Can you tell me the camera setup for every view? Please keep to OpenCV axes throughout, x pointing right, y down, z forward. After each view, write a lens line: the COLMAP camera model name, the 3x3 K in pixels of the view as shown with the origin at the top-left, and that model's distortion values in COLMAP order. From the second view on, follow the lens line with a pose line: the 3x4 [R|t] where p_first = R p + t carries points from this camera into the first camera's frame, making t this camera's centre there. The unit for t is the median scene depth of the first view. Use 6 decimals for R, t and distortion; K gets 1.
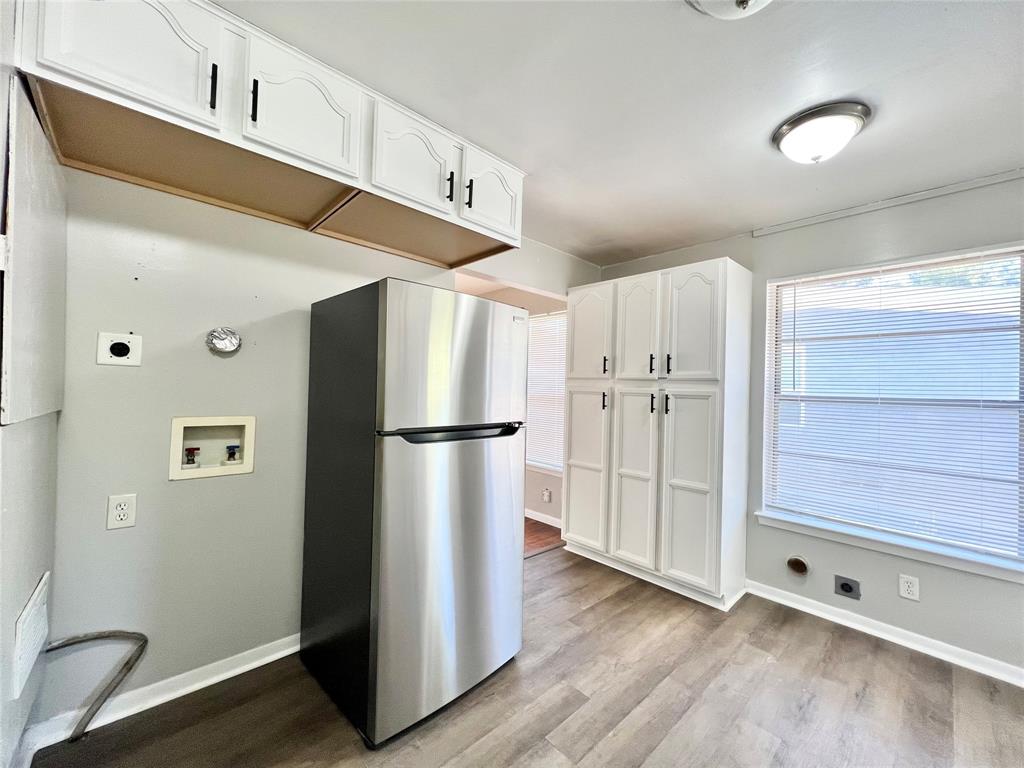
lens RADIAL K [[410.9, 0, 510.9], [0, 410.9, 382.0], [0, 0, 1]] dist [-0.004420, 0.001203]
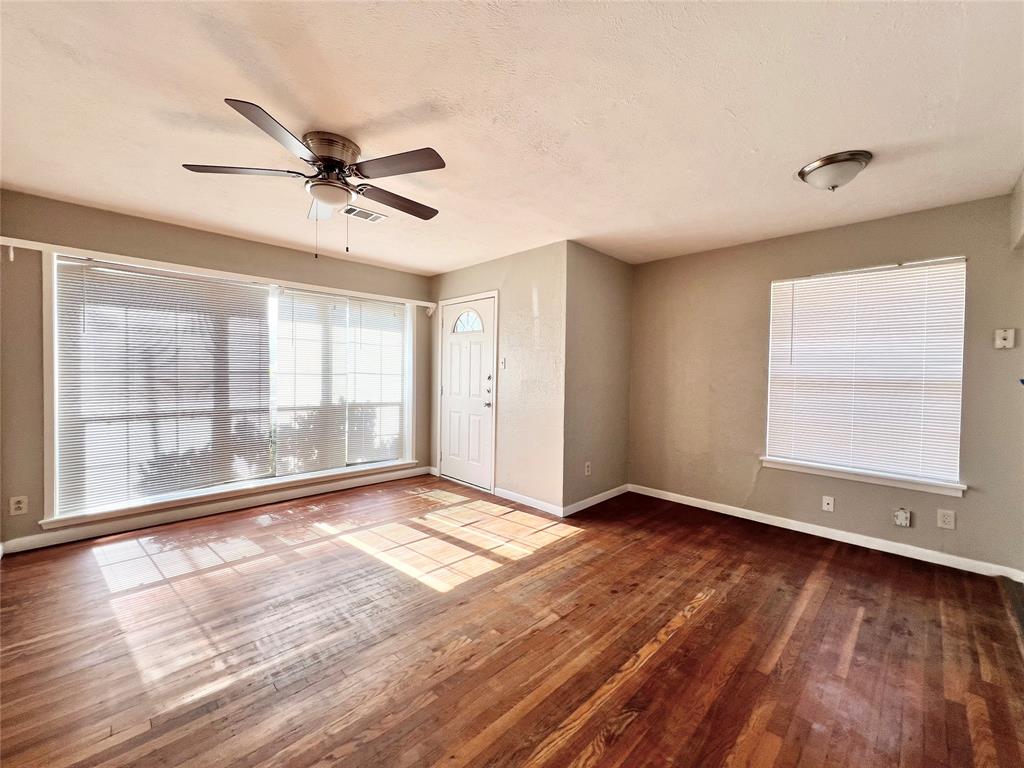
lens RADIAL K [[409.6, 0, 510.7], [0, 409.6, 382.9], [0, 0, 1]] dist [0.000177, -0.001001]
pose [[0.999427, -0.013442, 0.031050, -1.197927], [0.012046, 0.998926, 0.044731, -0.004887], [-0.031618, -0.044331, 0.998516, 0.591266]]
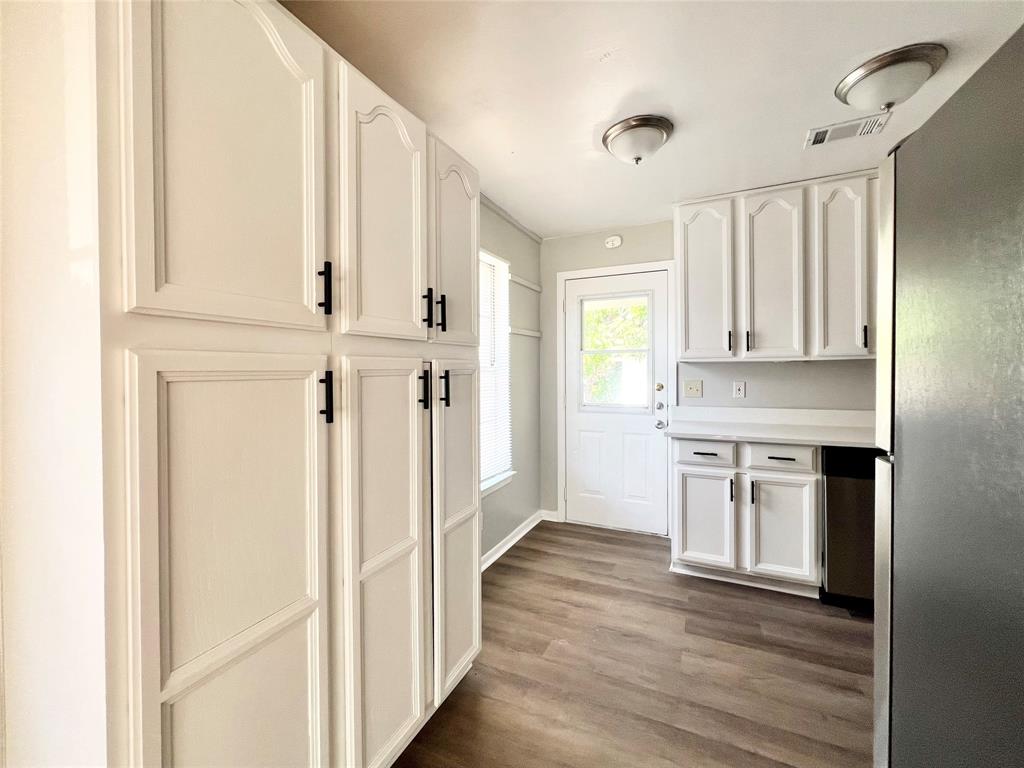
lens RADIAL K [[410.9, 0, 514.3], [0, 410.9, 375.6], [0, 0, 1]] dist [-0.004420, 0.001203]
pose [[-0.357798, -0.039632, 0.932958, -0.189823], [-0.018400, 0.999204, 0.035390, 0.018219], [-0.933618, -0.004504, -0.358242, 1.383759]]
